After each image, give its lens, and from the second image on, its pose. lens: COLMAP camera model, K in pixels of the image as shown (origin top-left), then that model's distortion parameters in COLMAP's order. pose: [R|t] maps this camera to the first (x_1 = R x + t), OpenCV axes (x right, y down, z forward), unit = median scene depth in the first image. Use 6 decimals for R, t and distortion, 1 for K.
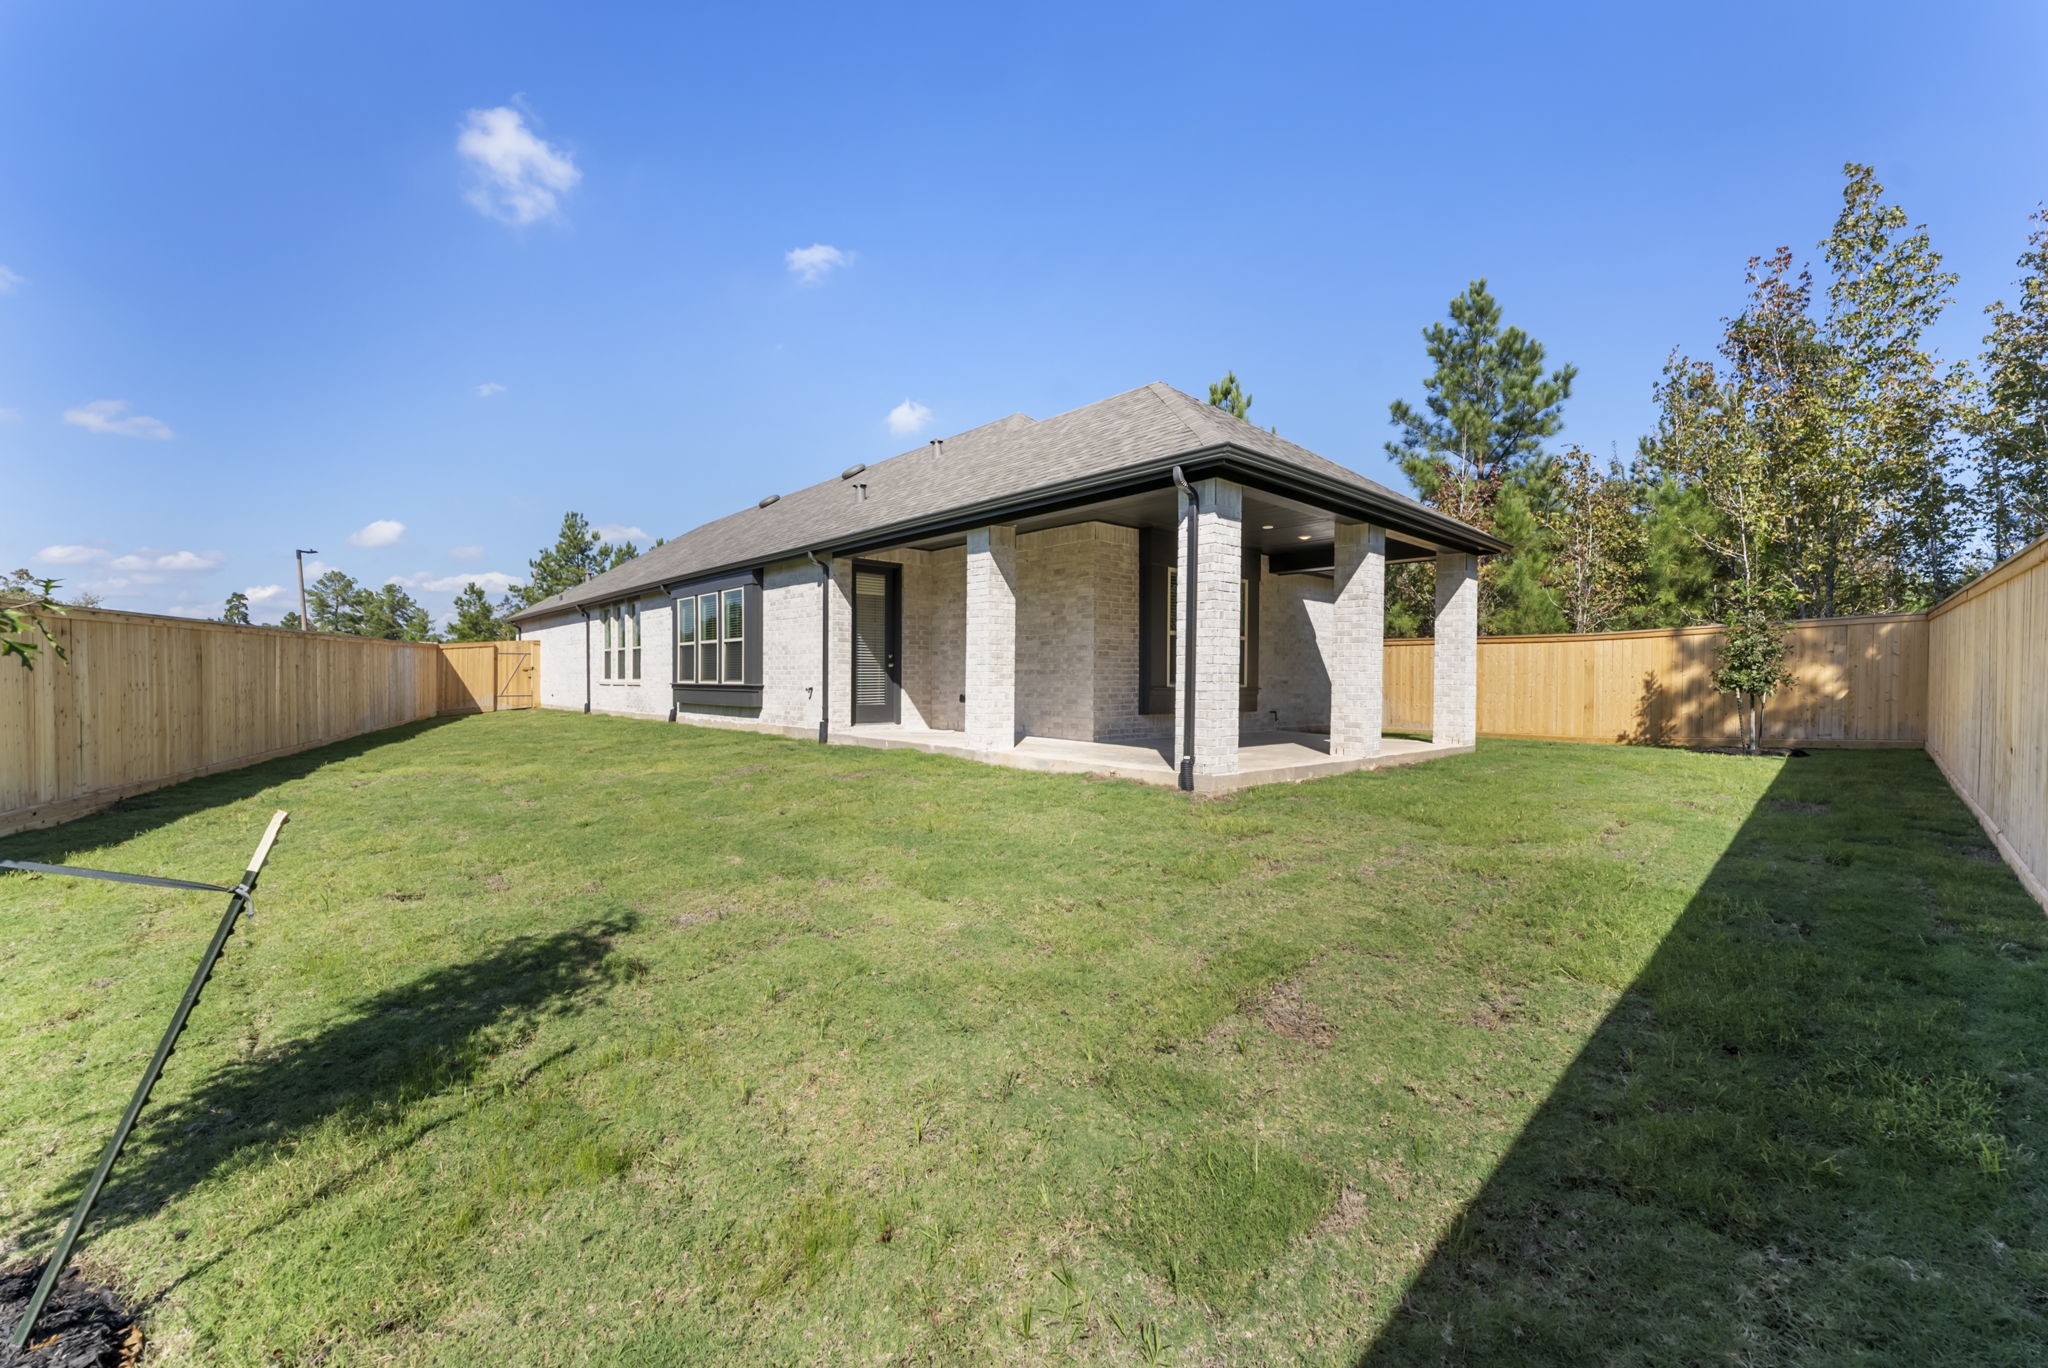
lens RADIAL K [[825.5, 0, 1025.0], [0, 825.5, 689.8], [0, 0, 1]] dist [0.000201, -0.000211]
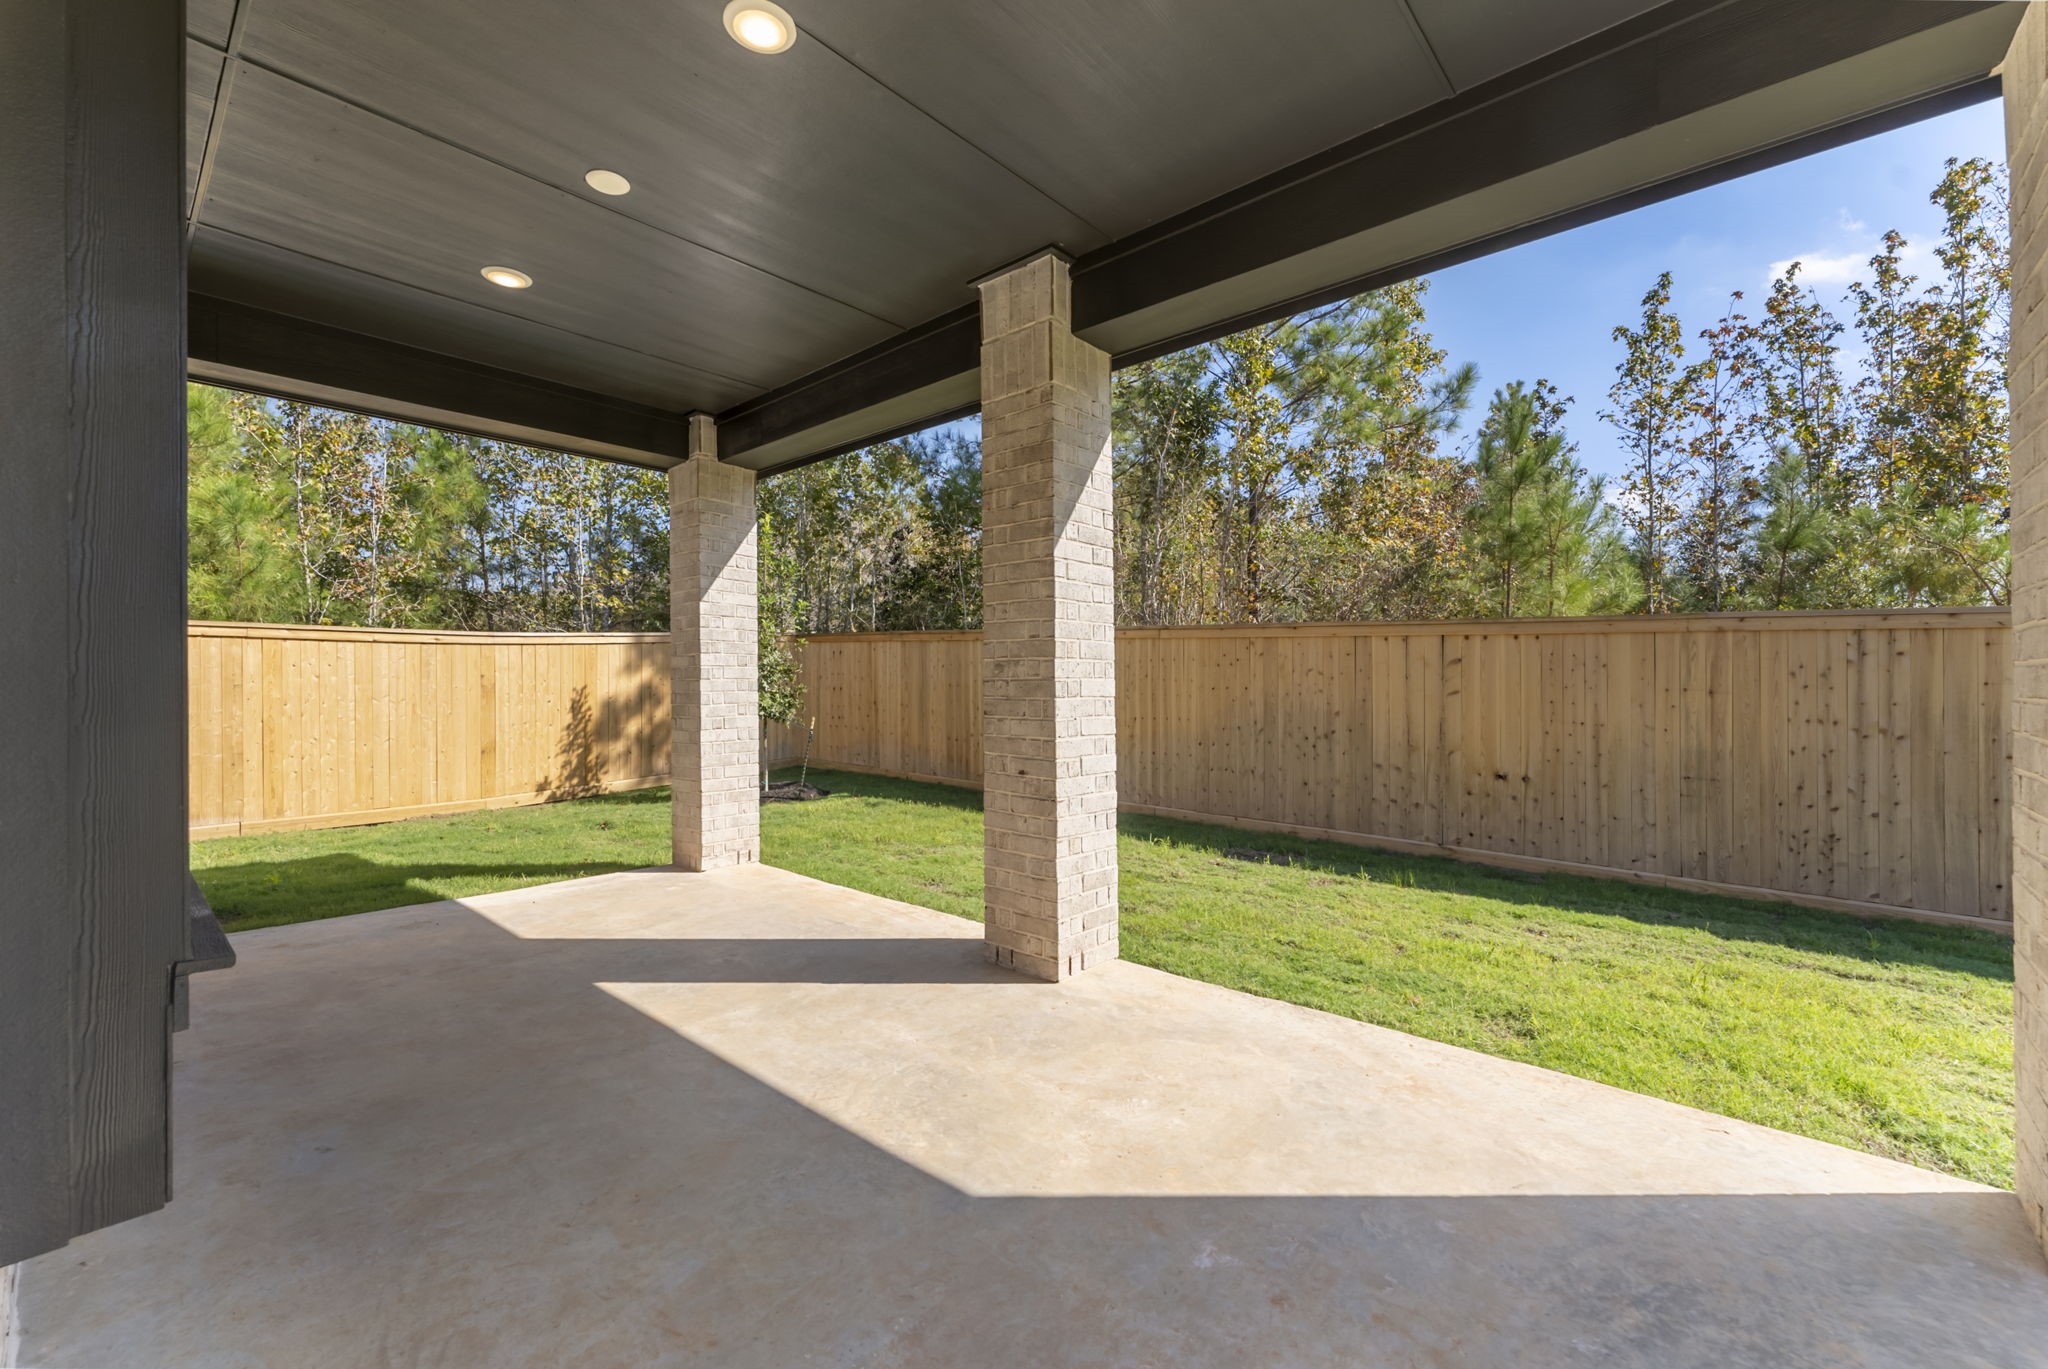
lens RADIAL K [[827.1, 0, 1024.0], [0, 827.1, 684.5], [0, 0, 1]] dist [0.000734, -0.000058]
pose [[-0.104882, -0.009779, 0.994437, 0.018666], [0.012876, 0.999854, 0.011191, -0.032907], [-0.994401, 0.013978, -0.104741, 0.698770]]
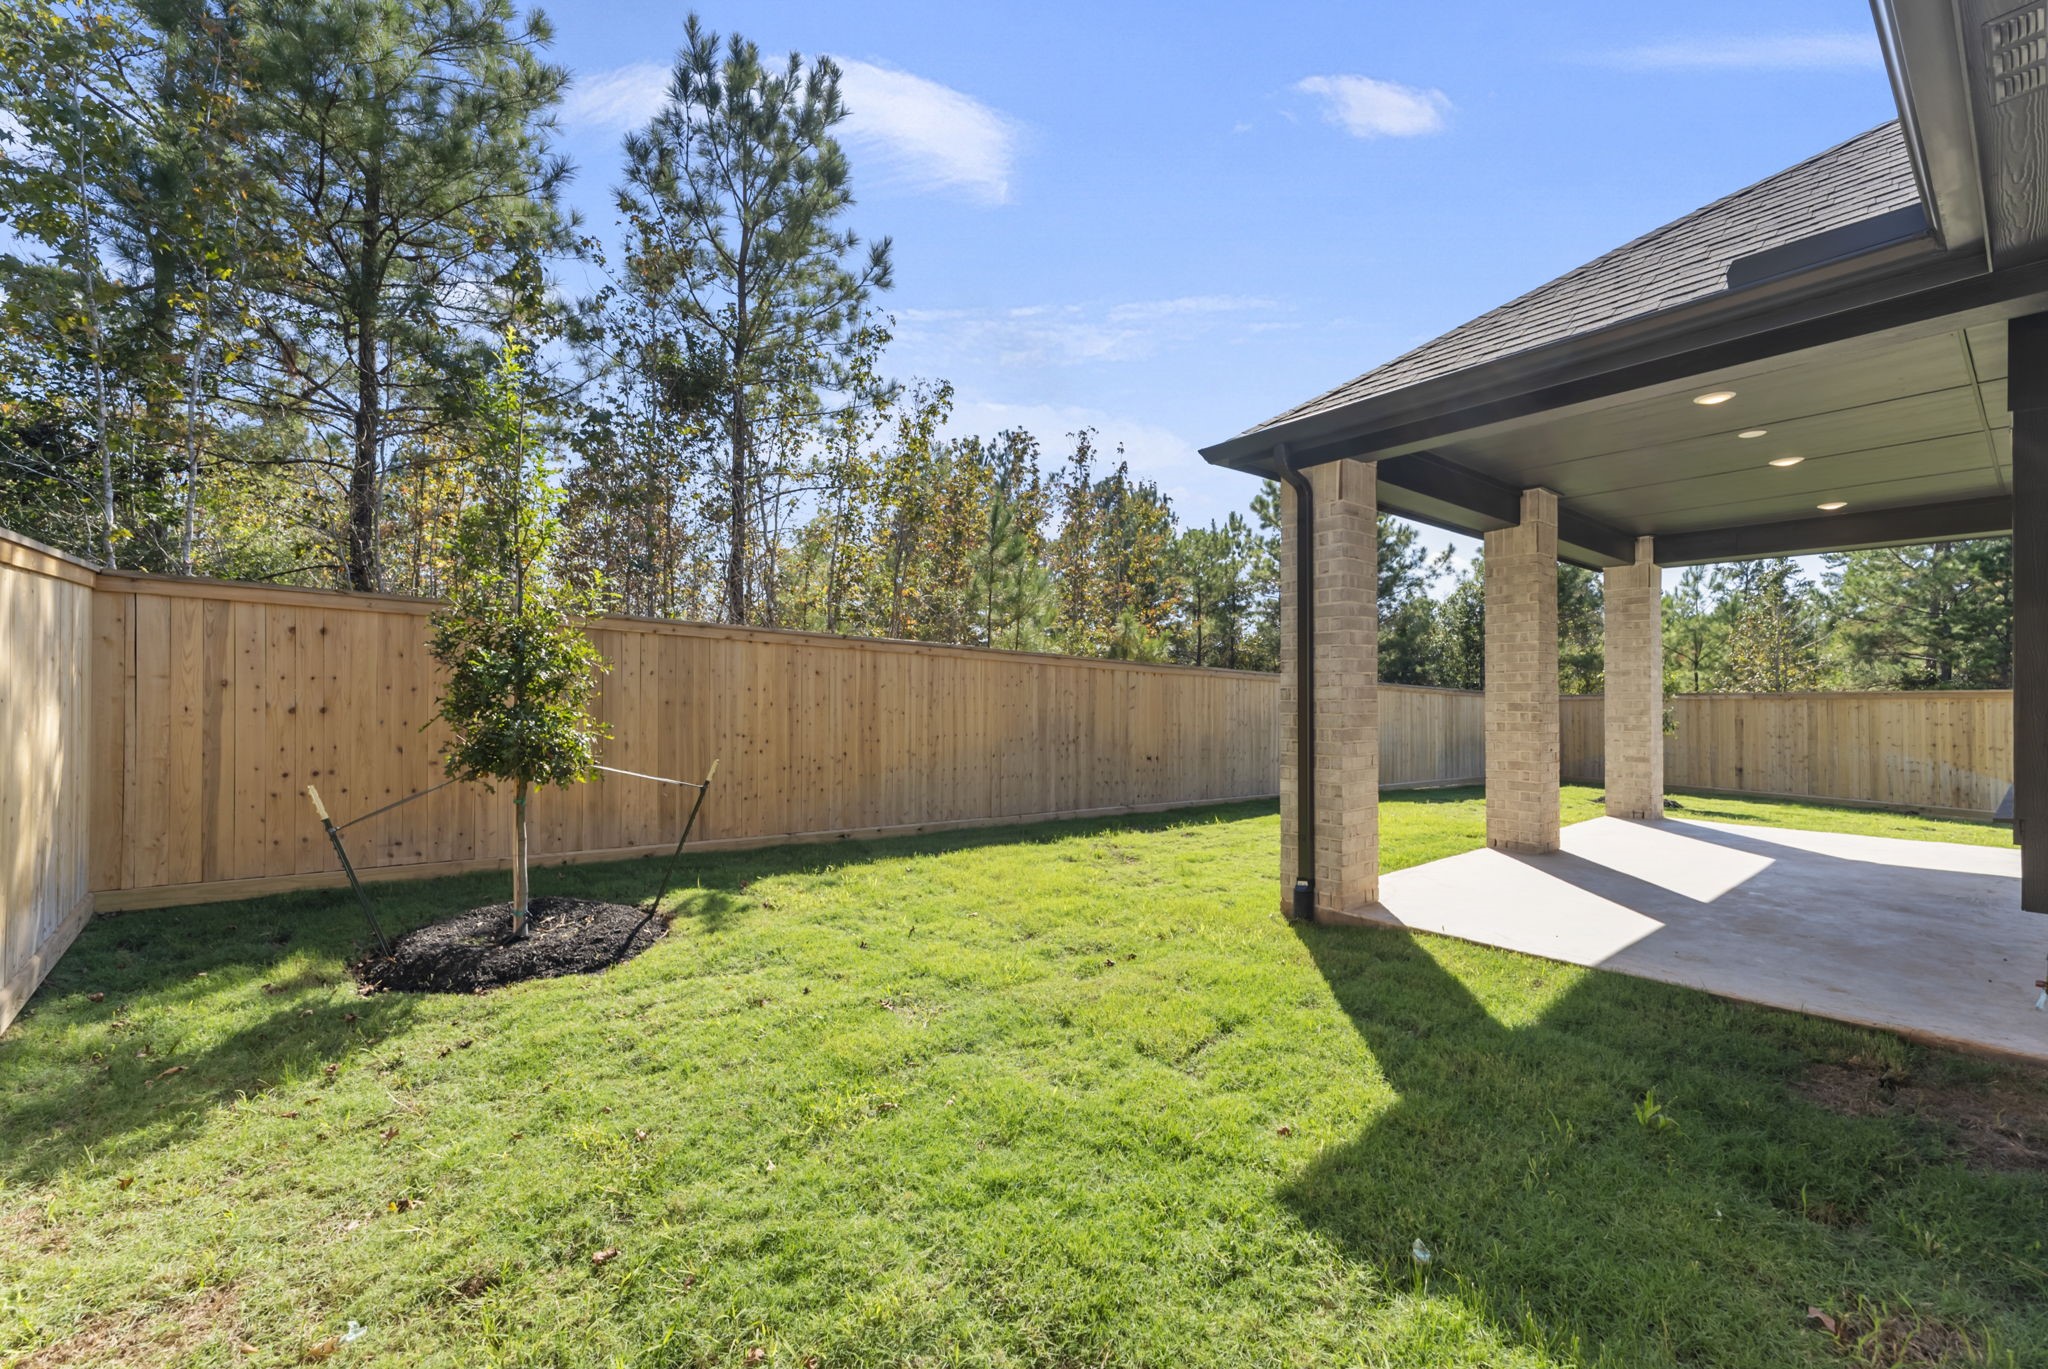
lens RADIAL K [[824.2, 0, 1026.4], [0, 824.2, 696.1], [0, 0, 1]] dist [-0.000565, -0.000462]
pose [[-0.997697, -0.013101, 0.066544, 0.523751], [-0.012542, 0.999883, 0.008803, -0.035791], [-0.066652, 0.007948, -0.997745, 1.161852]]
